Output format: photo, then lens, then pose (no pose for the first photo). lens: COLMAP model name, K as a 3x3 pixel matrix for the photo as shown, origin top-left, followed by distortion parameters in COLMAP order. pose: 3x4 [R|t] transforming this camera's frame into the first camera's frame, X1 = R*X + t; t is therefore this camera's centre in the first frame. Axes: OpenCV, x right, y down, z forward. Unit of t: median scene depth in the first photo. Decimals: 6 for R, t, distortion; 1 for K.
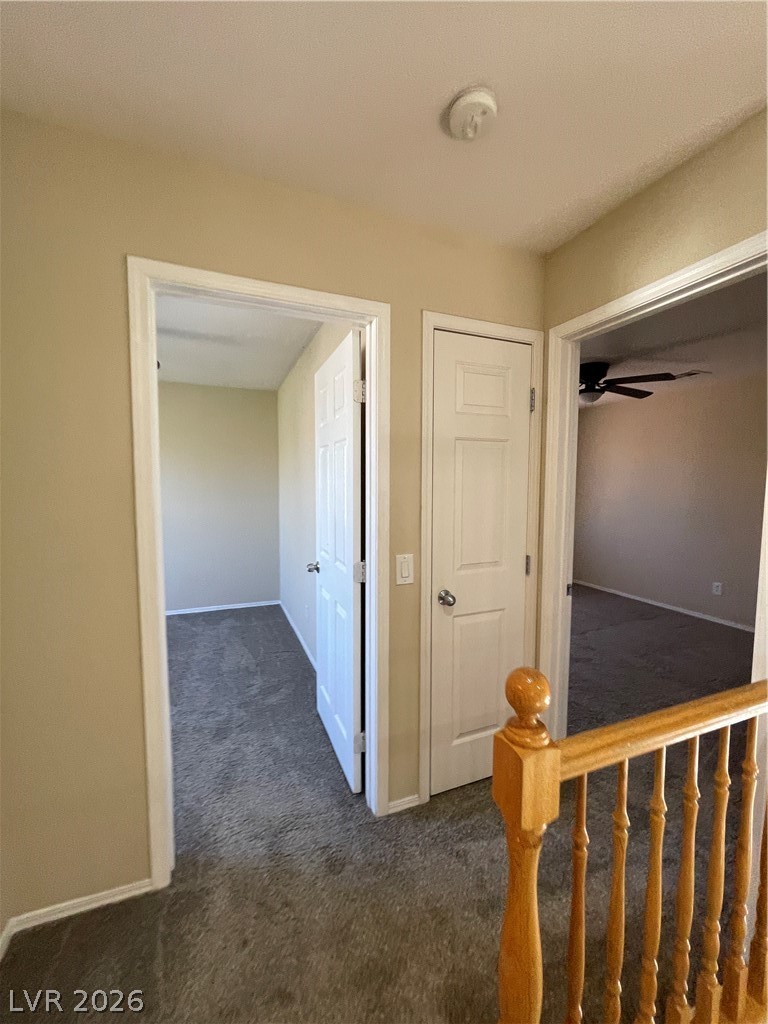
lens RADIAL K [[414.7, 0, 384.8], [0, 414.7, 508.9], [0, 0, 1]] dist [0.000234, 0.001452]
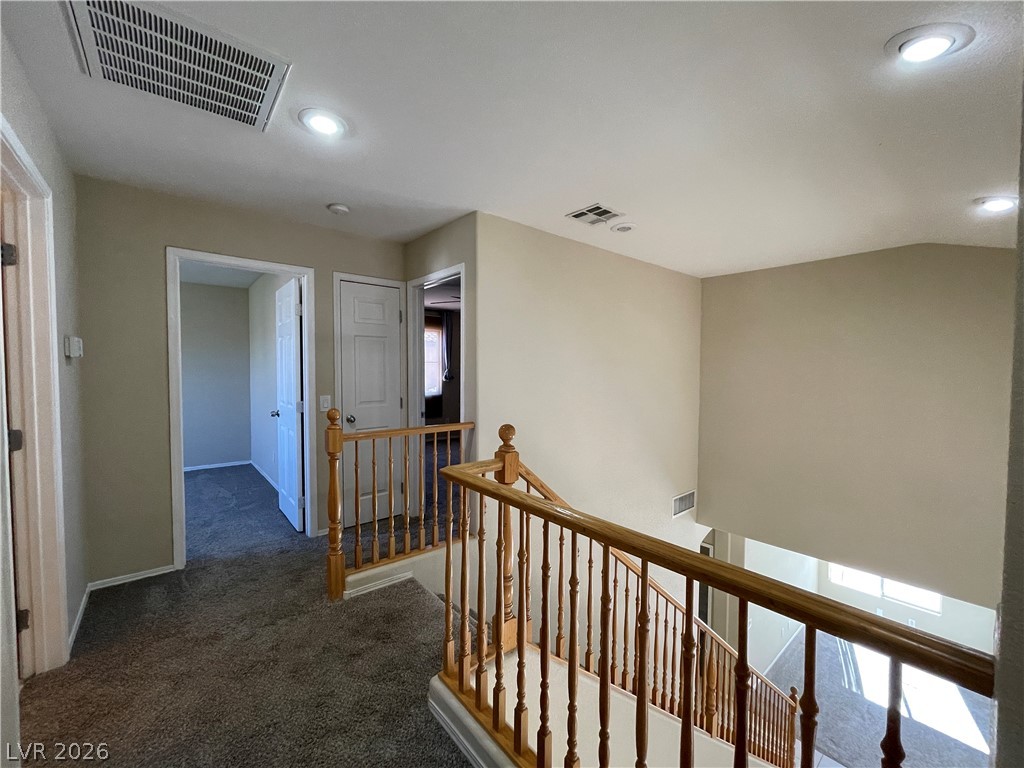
lens RADIAL K [[414.7, 0, 510.7], [0, 414.7, 385.9], [0, 0, 1]] dist [0.000234, 0.001452]
pose [[0.952030, -0.010912, 0.305809, 0.267799], [0.017272, 0.999687, -0.018098, 0.109129], [-0.305515, 0.022511, 0.951921, -1.044932]]
